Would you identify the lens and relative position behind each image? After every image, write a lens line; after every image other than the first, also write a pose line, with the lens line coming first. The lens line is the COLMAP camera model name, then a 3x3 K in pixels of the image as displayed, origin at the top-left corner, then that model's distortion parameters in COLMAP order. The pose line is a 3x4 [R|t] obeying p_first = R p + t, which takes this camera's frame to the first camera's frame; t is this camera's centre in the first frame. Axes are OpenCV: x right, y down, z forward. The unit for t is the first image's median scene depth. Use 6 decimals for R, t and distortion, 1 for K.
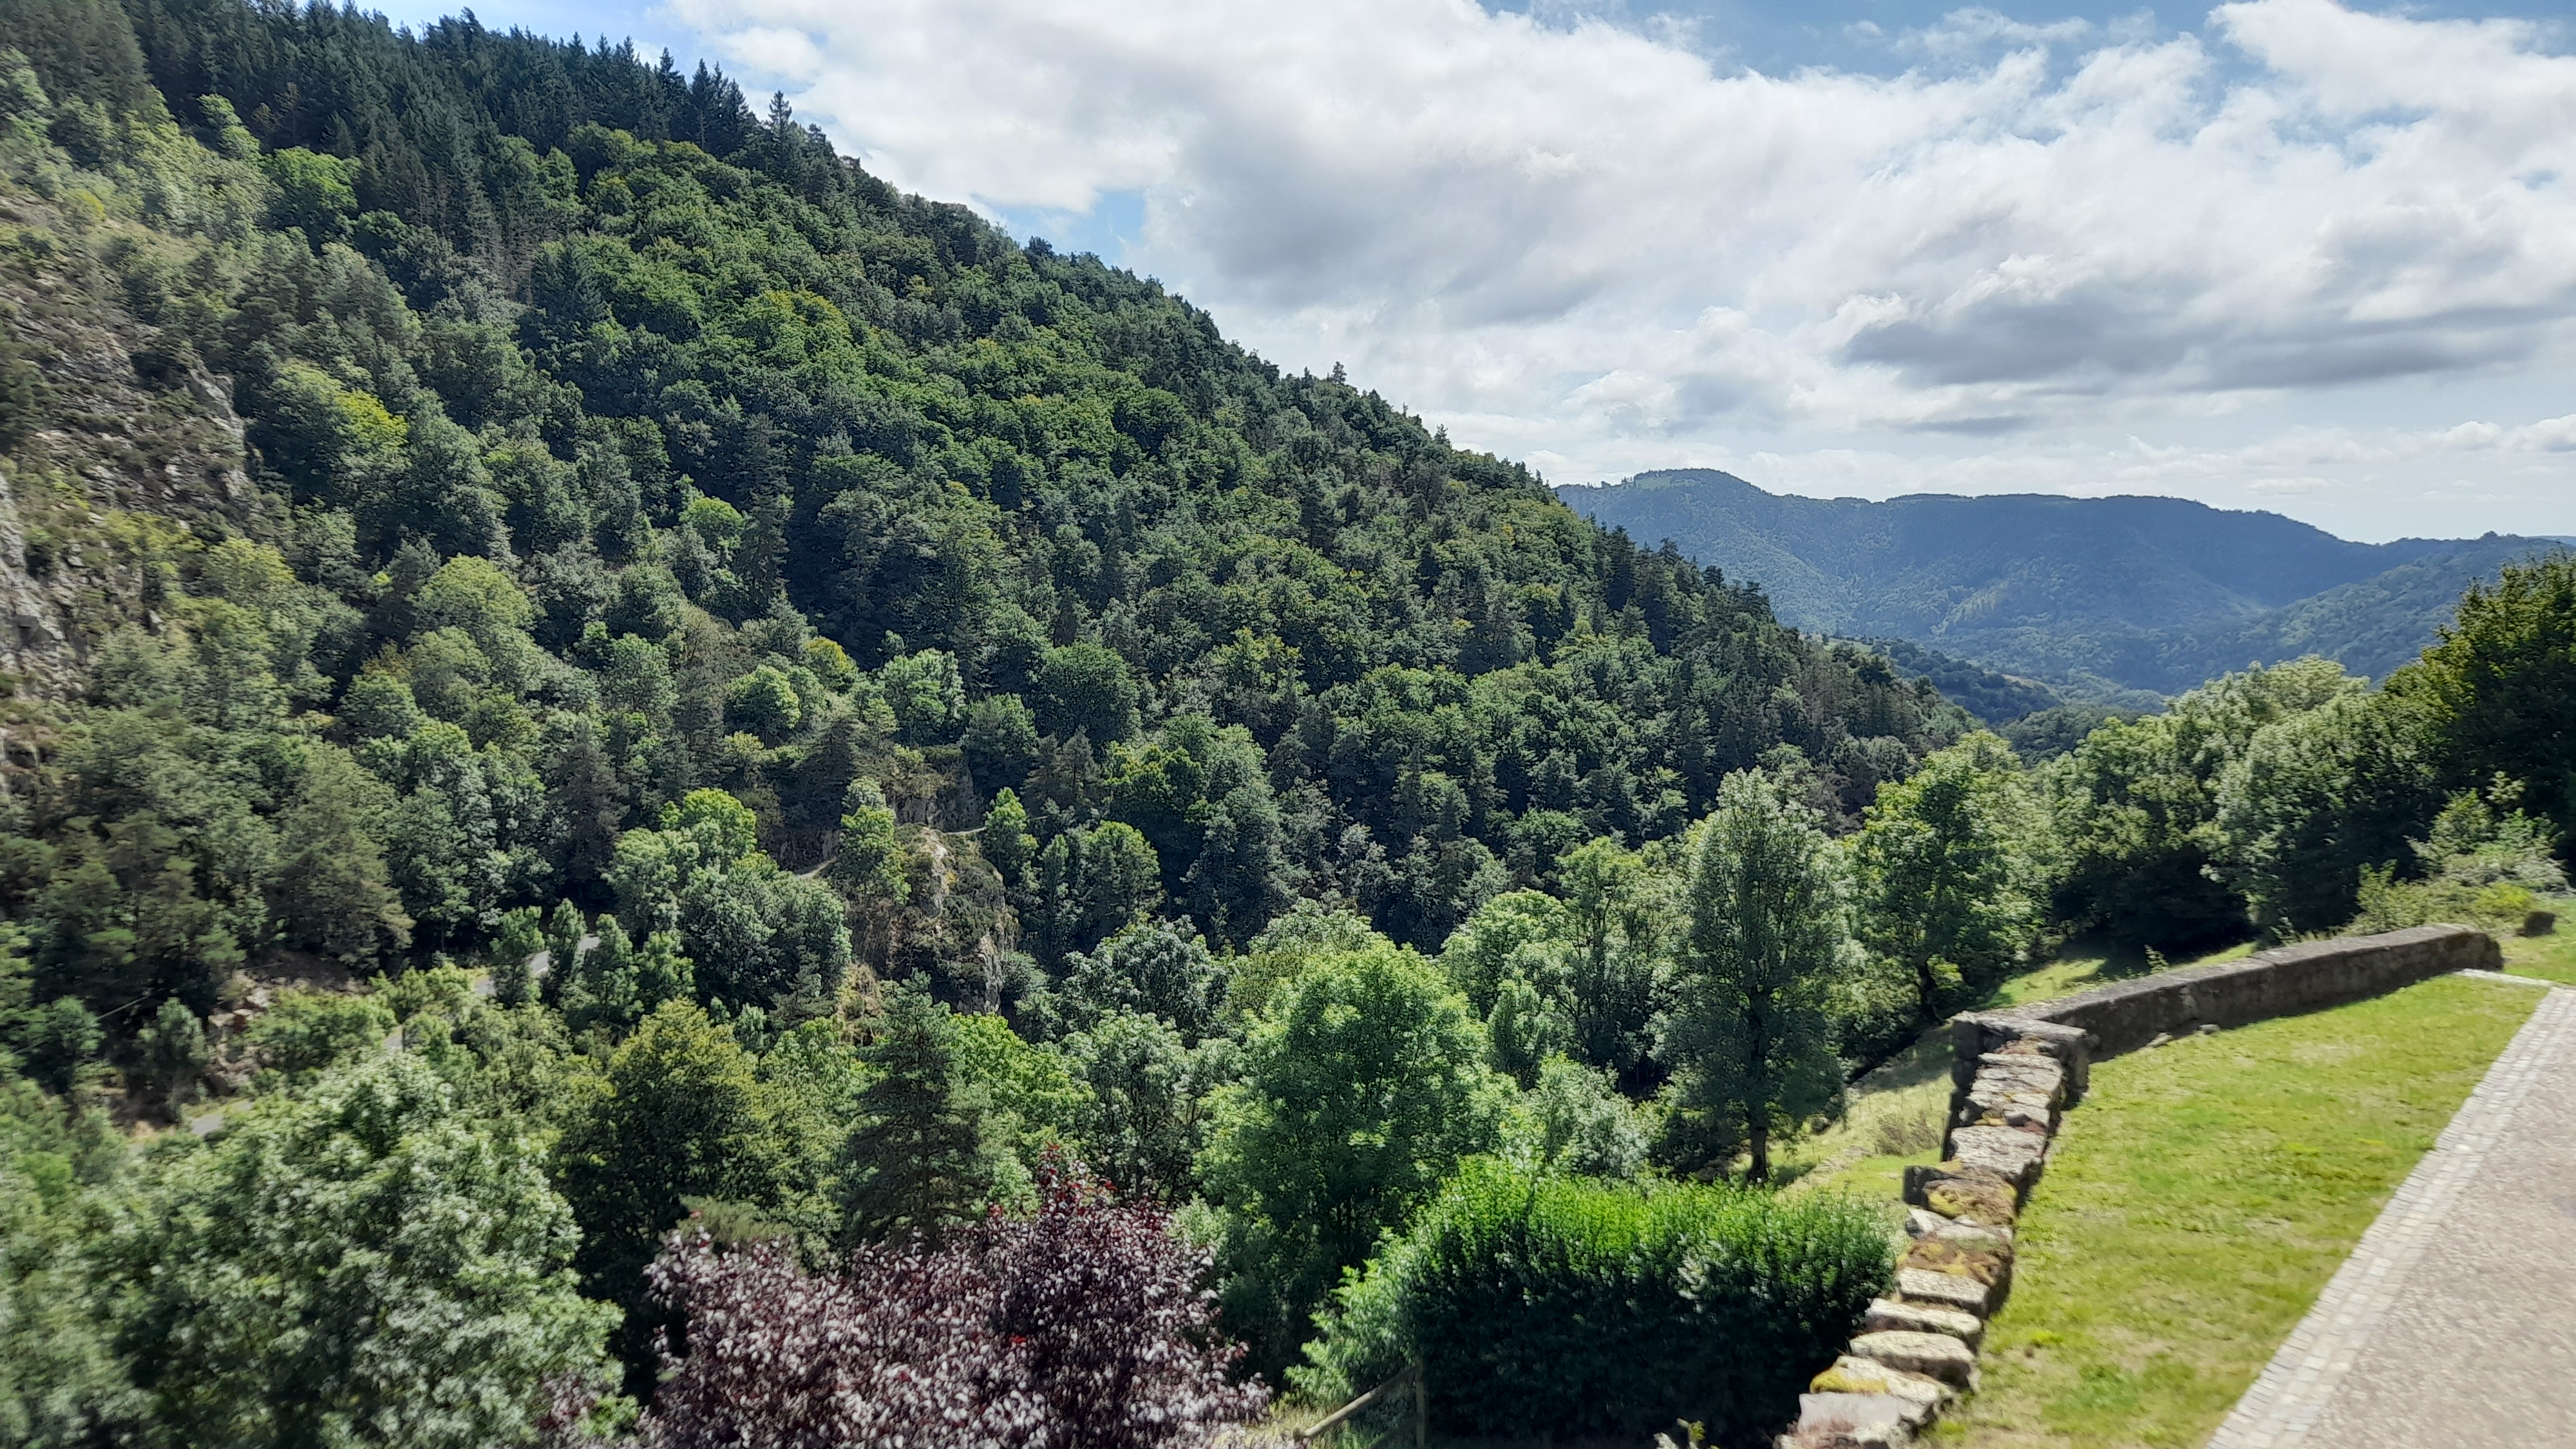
lens RADIAL K [[1857.4, 0, 1264.0], [0, 1857.4, 748.2], [0, 0, 1]] dist [0.020928, -0.020909]
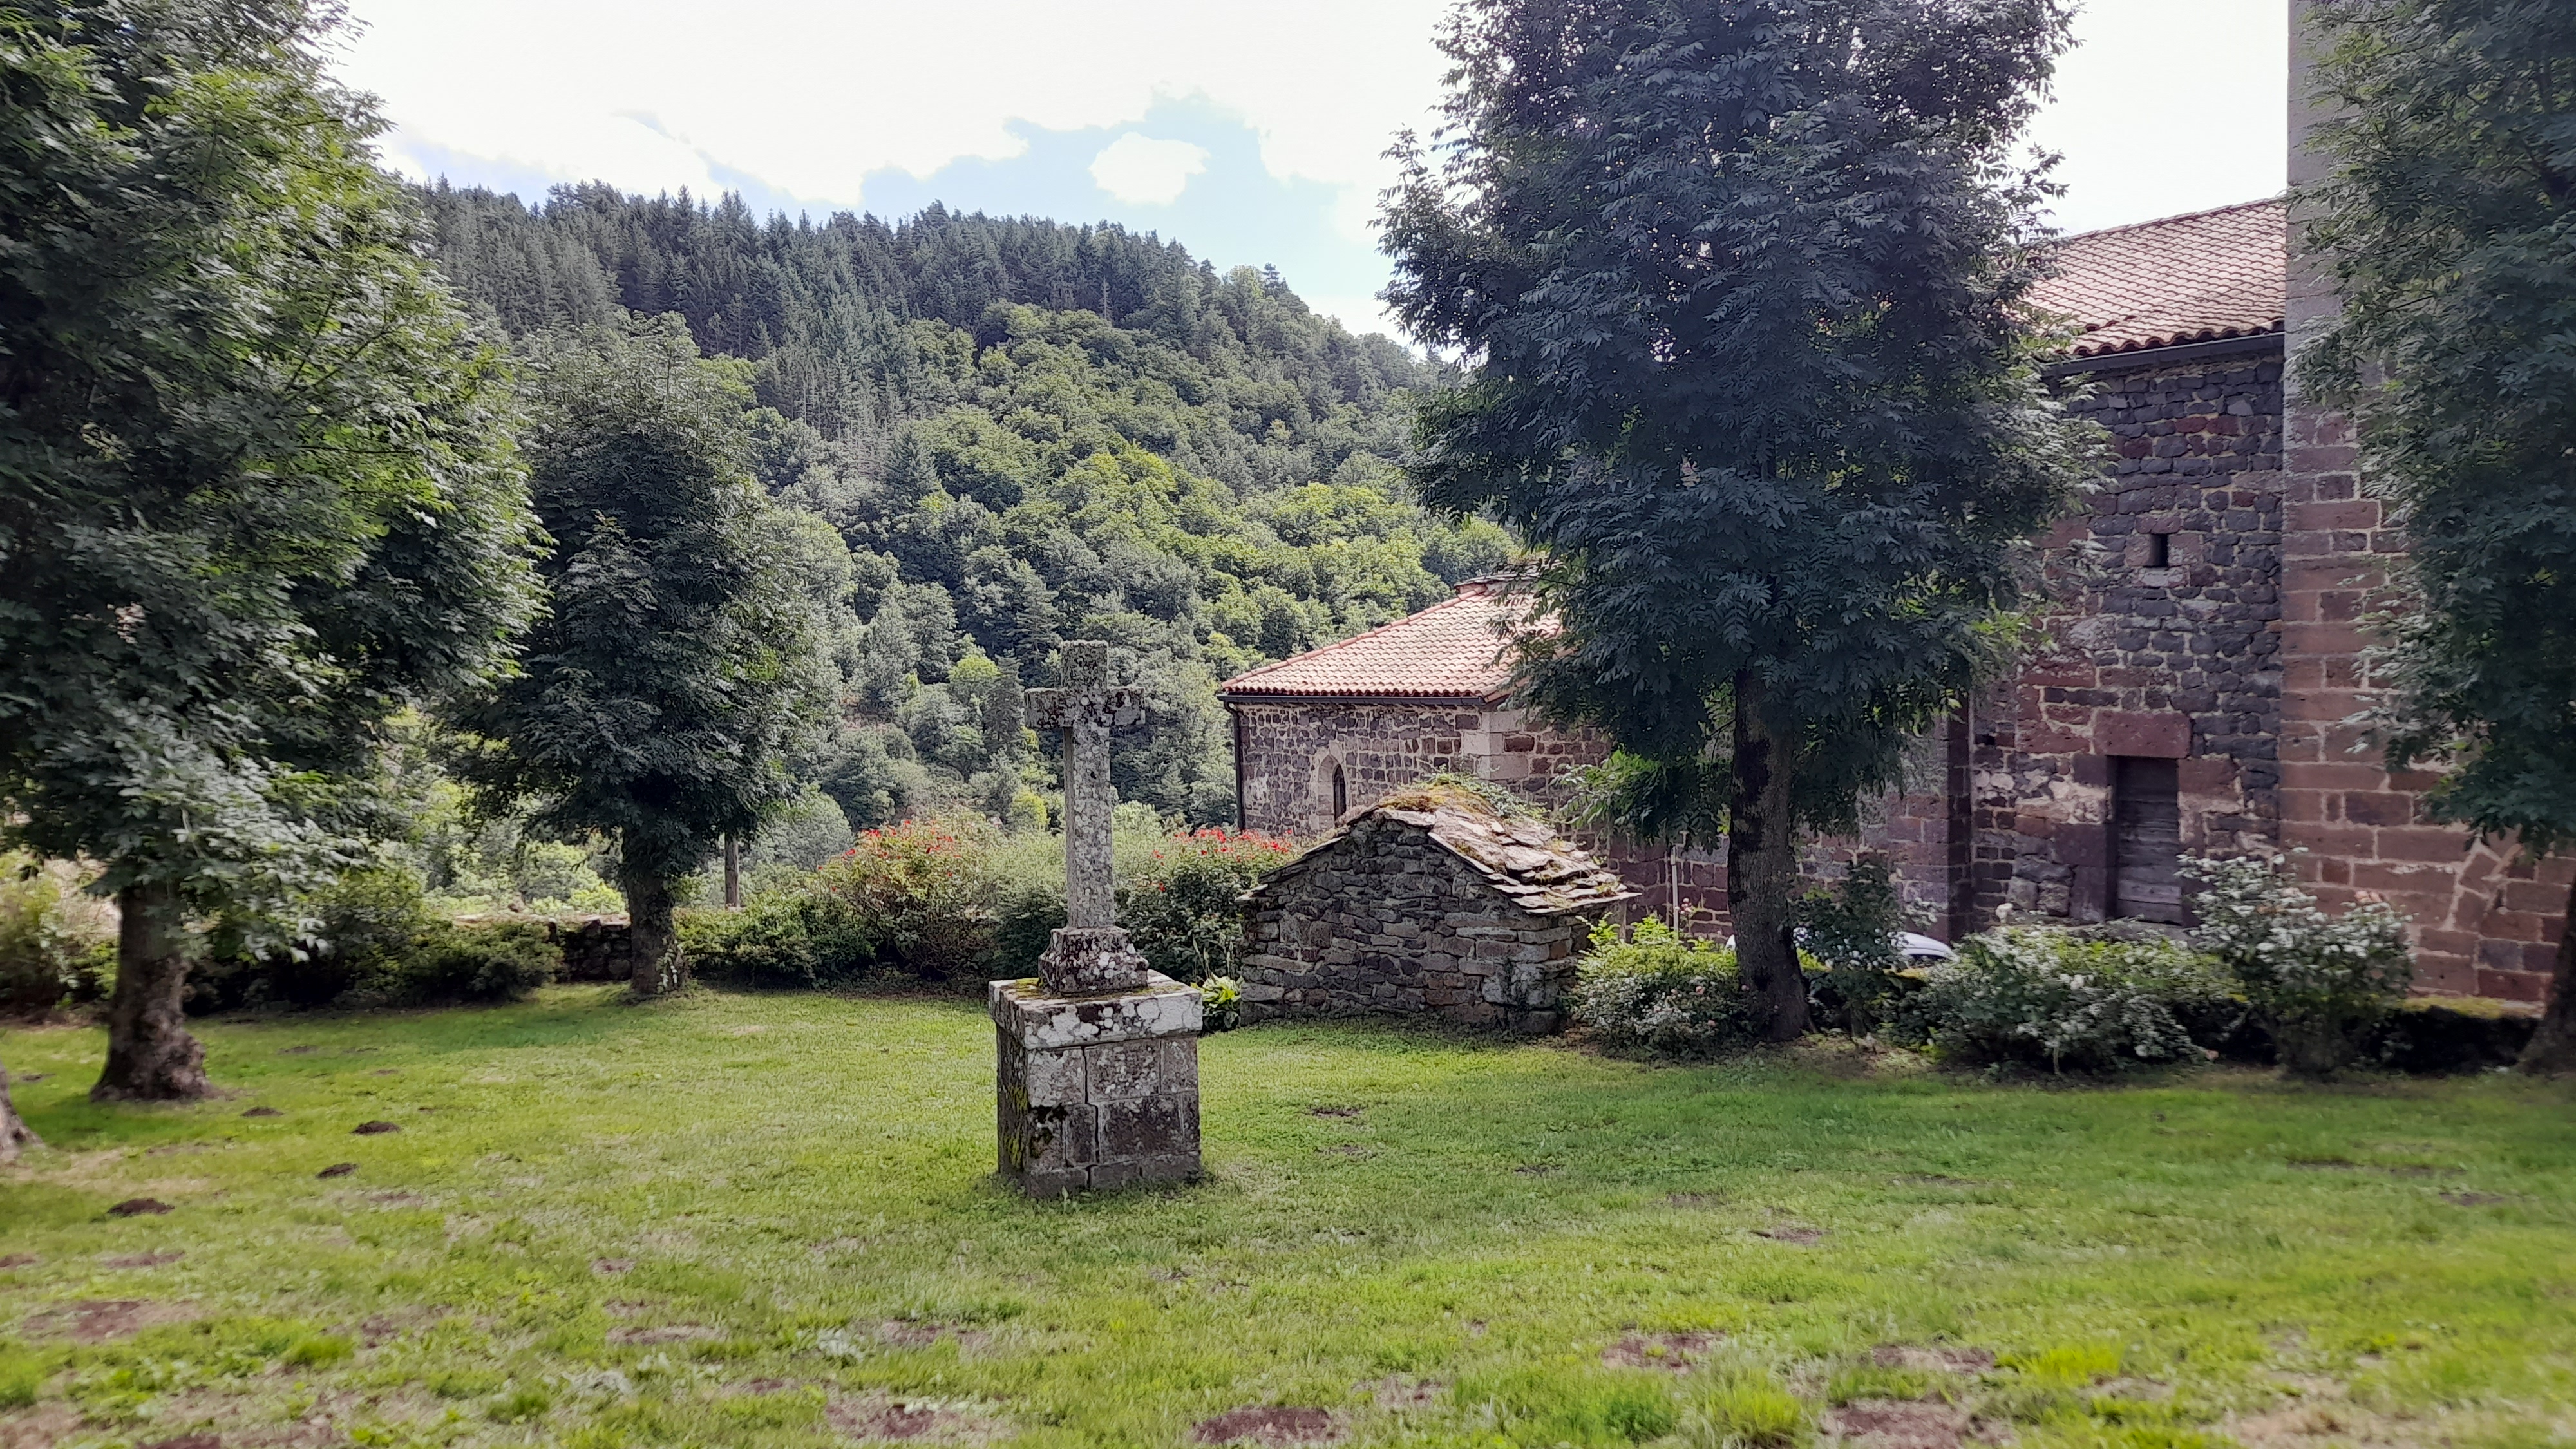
lens RADIAL K [[1857.4, 0, 1283.5], [0, 1857.4, 713.6], [0, 0, 1]] dist [0.020928, -0.020909]
pose [[0.950157, 0.012804, -0.311510, 0.223391], [-0.029048, 0.998446, -0.047562, -0.050857], [0.310417, 0.054240, 0.949052, -0.008043]]
